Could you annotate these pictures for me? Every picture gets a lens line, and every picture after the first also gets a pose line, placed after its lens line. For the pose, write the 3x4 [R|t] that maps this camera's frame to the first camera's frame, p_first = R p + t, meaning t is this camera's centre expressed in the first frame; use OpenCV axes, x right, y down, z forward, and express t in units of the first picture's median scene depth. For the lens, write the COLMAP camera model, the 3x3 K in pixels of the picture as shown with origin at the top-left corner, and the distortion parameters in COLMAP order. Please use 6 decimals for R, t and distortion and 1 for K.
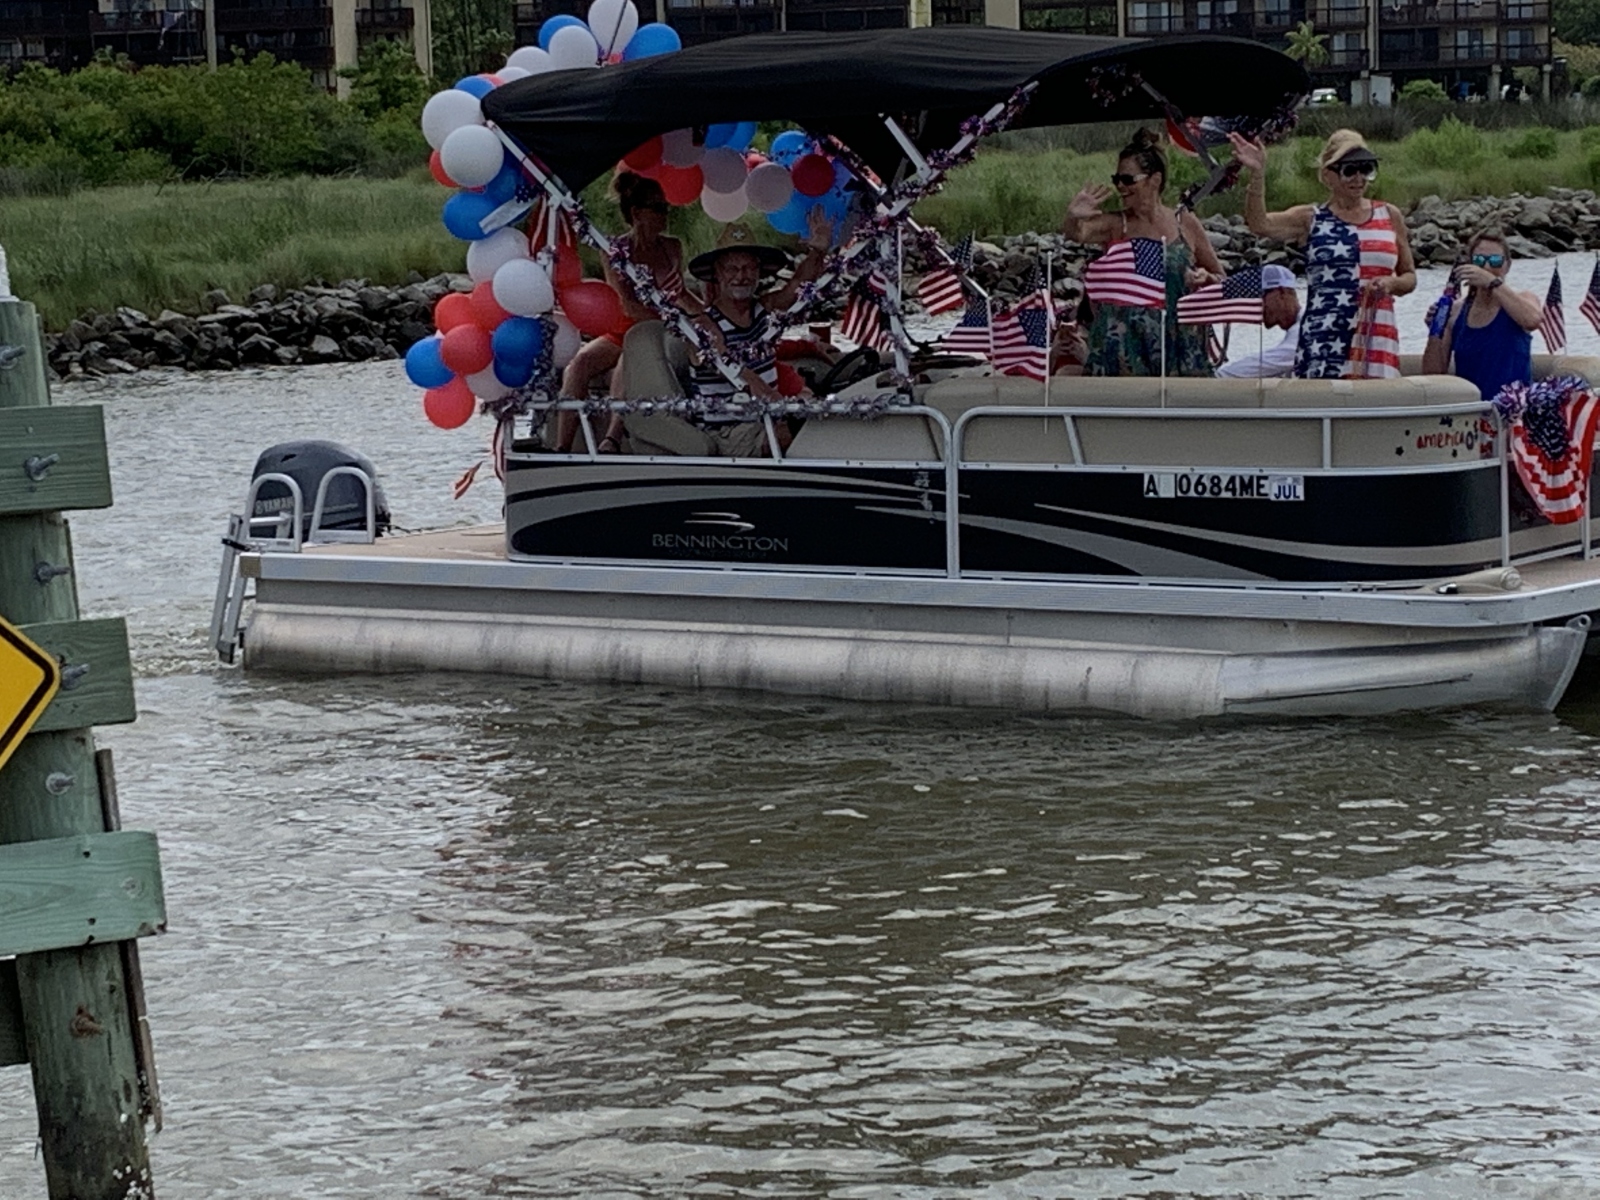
lens RADIAL K [[4086.0, 0, 824.6], [0, 4086.0, 597.9], [0, 0, 1]] dist [0.153218, -0.069737]
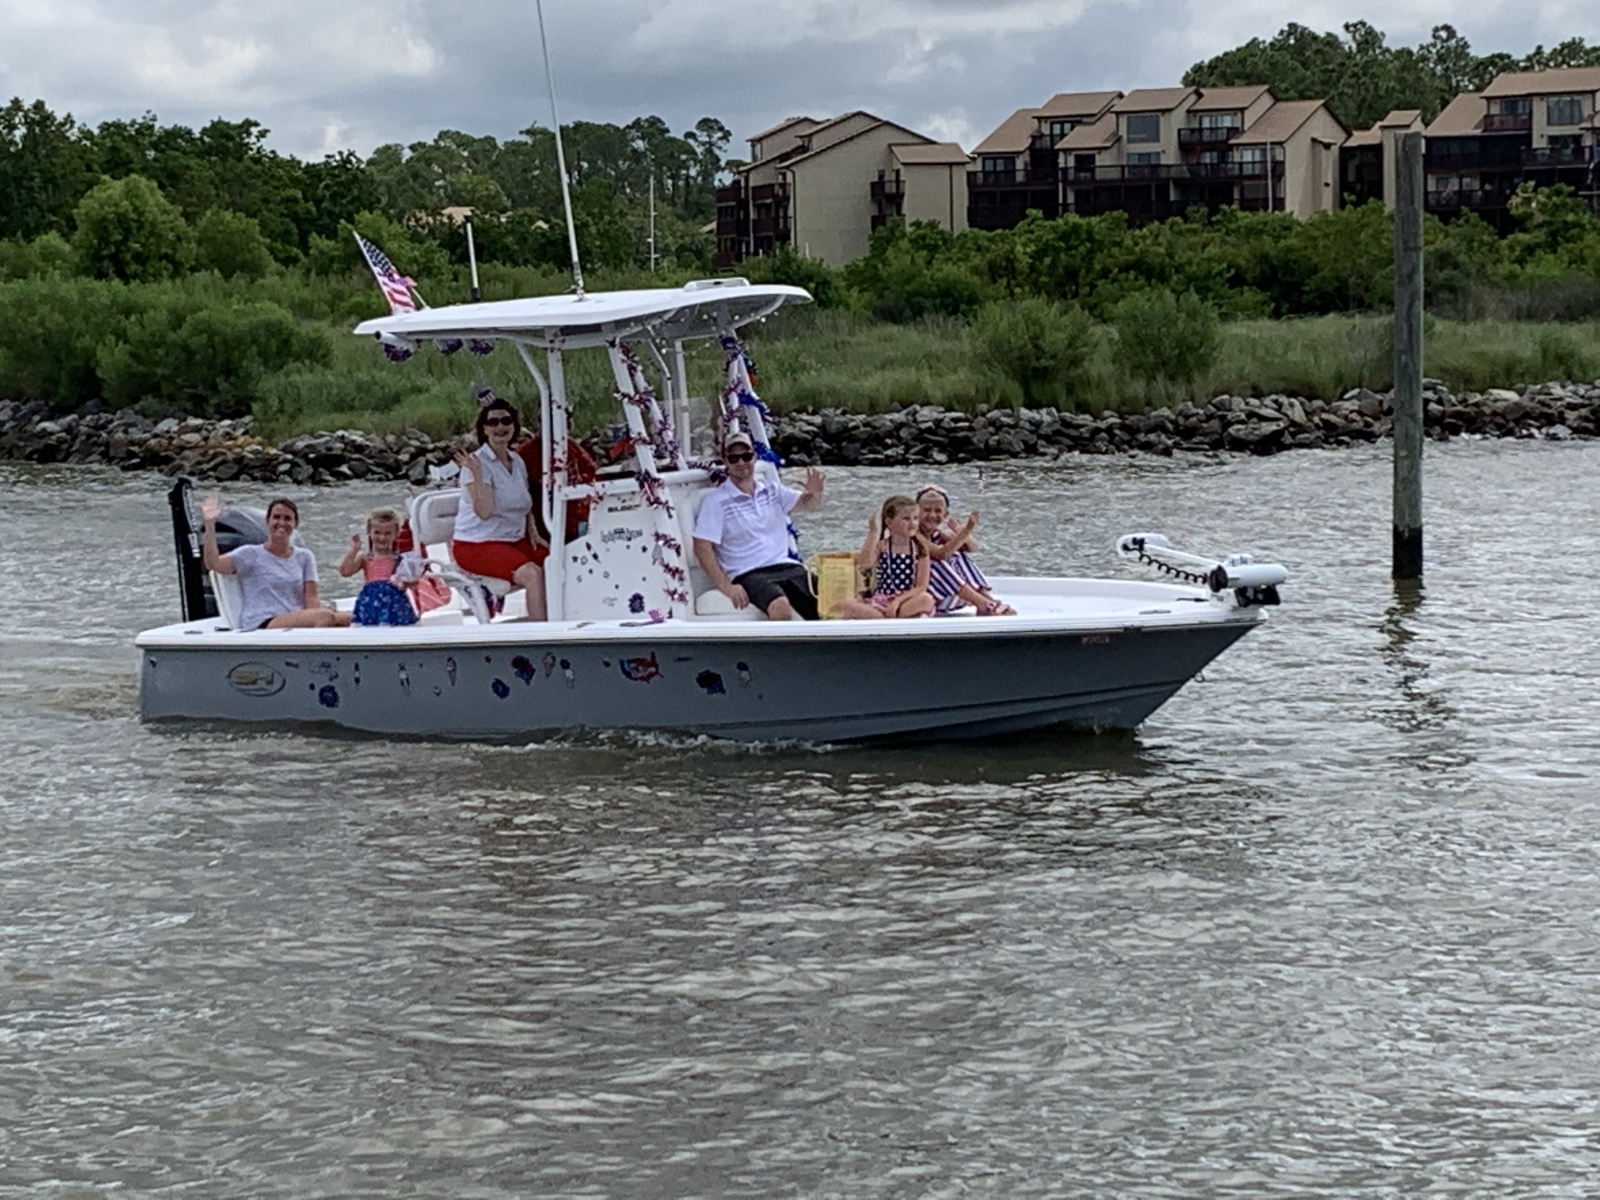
lens RADIAL K [[4117.6, 0, 834.3], [0, 4117.6, 574.6], [0, 0, 1]] dist [0.138533, 0.314627]
pose [[0.923172, 0.043413, -0.381927, 0.267503], [-0.057132, 0.998062, -0.024647, 0.001182], [0.380117, 0.044574, 0.923864, -0.095174]]
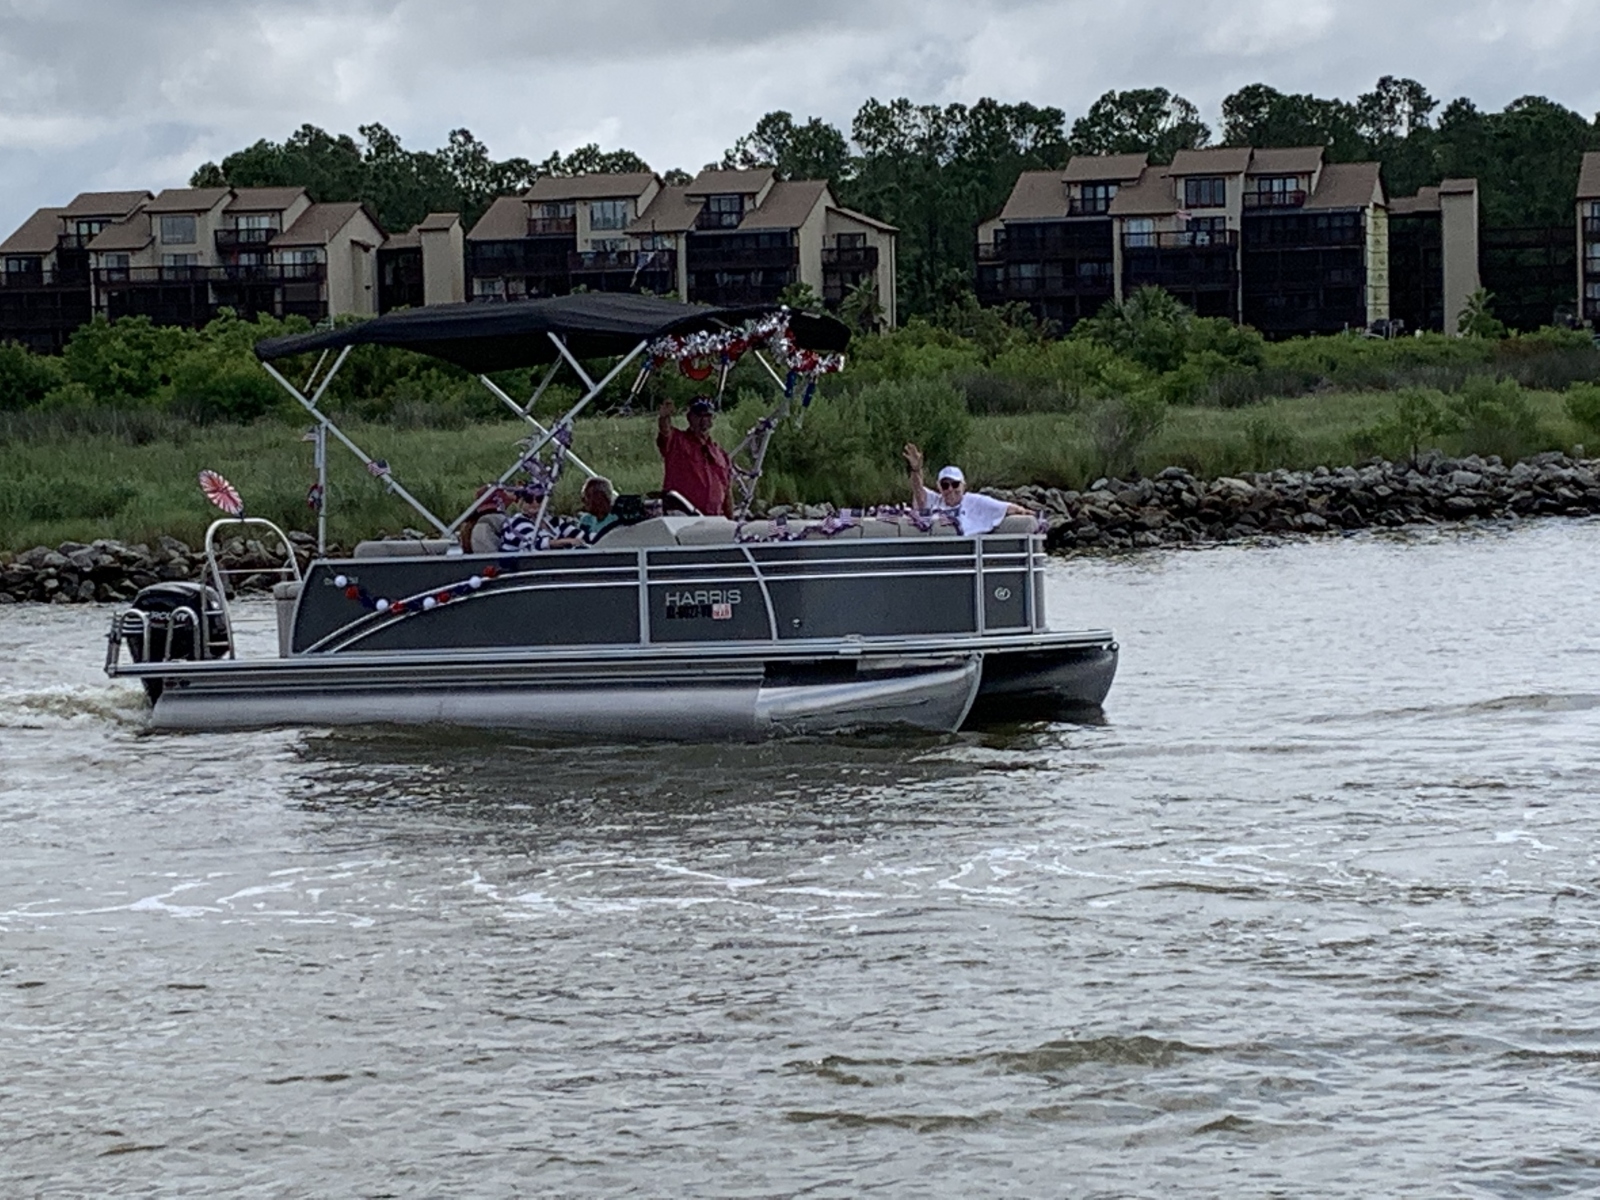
lens RADIAL K [[4103.7, 0, 831.2], [0, 4103.7, 639.1], [0, 0, 1]] dist [0.163115, 0.090325]
pose [[0.992645, 0.015238, -0.120095, 0.056485], [-0.020864, 0.998736, -0.045725, 0.005713], [0.119247, 0.047895, 0.991709, -0.069418]]
